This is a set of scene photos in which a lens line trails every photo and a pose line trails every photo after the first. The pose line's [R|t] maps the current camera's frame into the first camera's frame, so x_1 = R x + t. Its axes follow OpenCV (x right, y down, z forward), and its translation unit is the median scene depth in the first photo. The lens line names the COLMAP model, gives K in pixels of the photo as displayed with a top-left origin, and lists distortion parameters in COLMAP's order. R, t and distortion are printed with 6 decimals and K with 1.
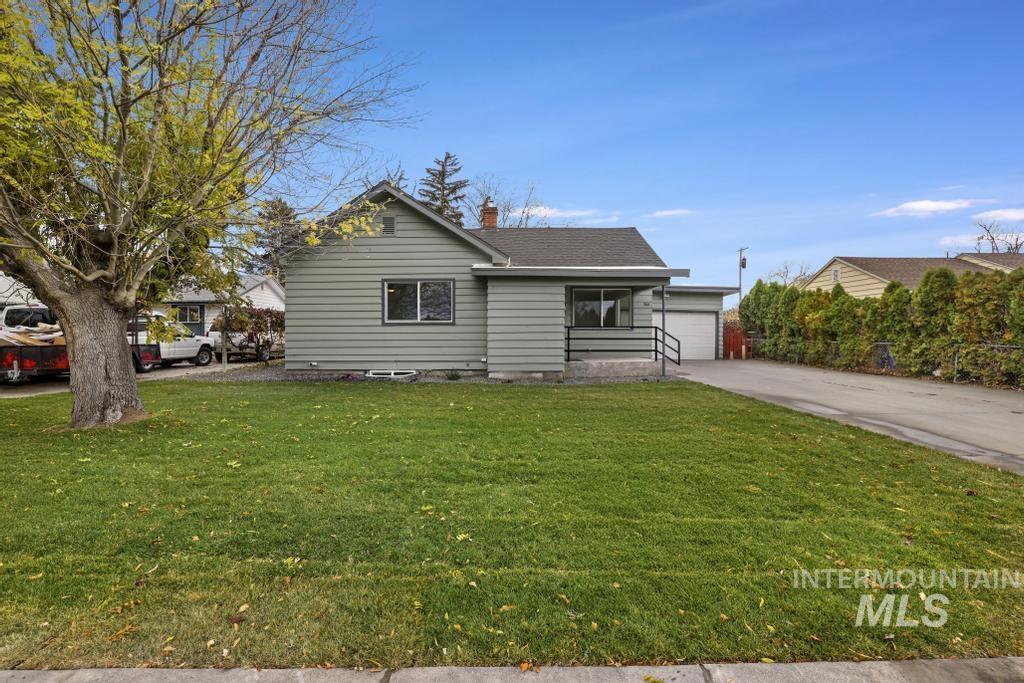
lens RADIAL K [[442.9, 0, 509.2], [0, 442.9, 336.5], [0, 0, 1]] dist [-0.044421, 0.015869]
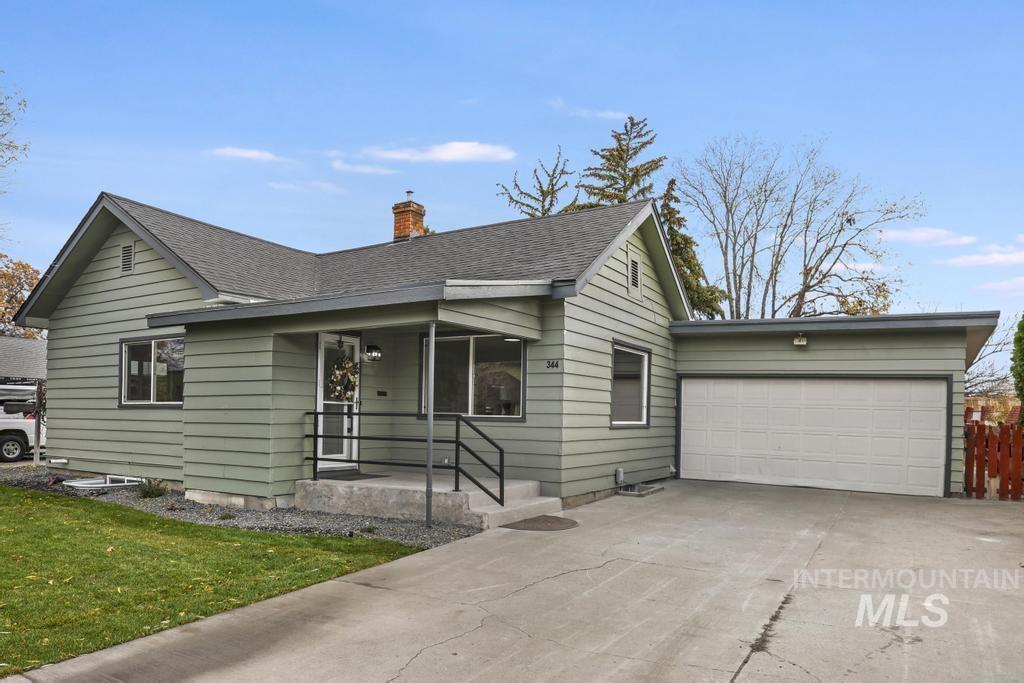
lens RADIAL K [[684.1, 0, 454.6], [0, 684.1, 422.3], [0, 0, 1]] dist [-0.031292, 0.000214]
pose [[0.843674, 0.016729, -0.536594, 0.691455], [-0.016067, 0.999853, 0.005909, -0.018492], [0.536615, 0.003637, 0.843820, 0.399967]]
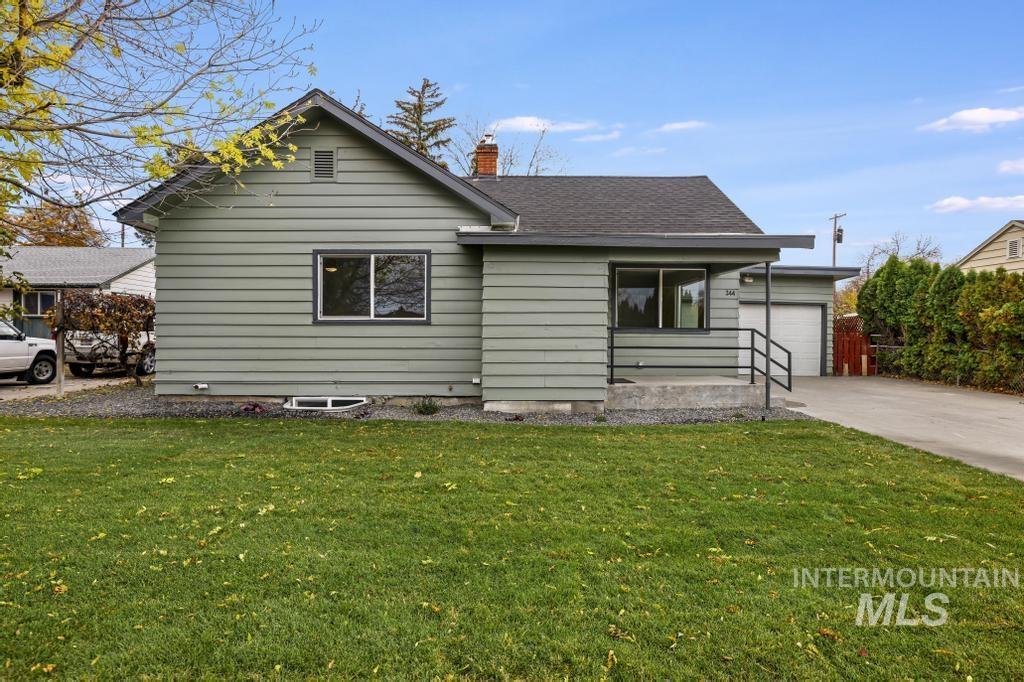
lens RADIAL K [[589.3, 0, 512.0], [0, 589.3, 341.0], [0, 0, 1]] dist [0.003709, 0.001454]
pose [[0.999979, 0.004667, 0.004392, -0.010689], [-0.004708, 0.999945, 0.009373, -0.011233], [-0.004349, -0.009394, 0.999946, 0.164396]]
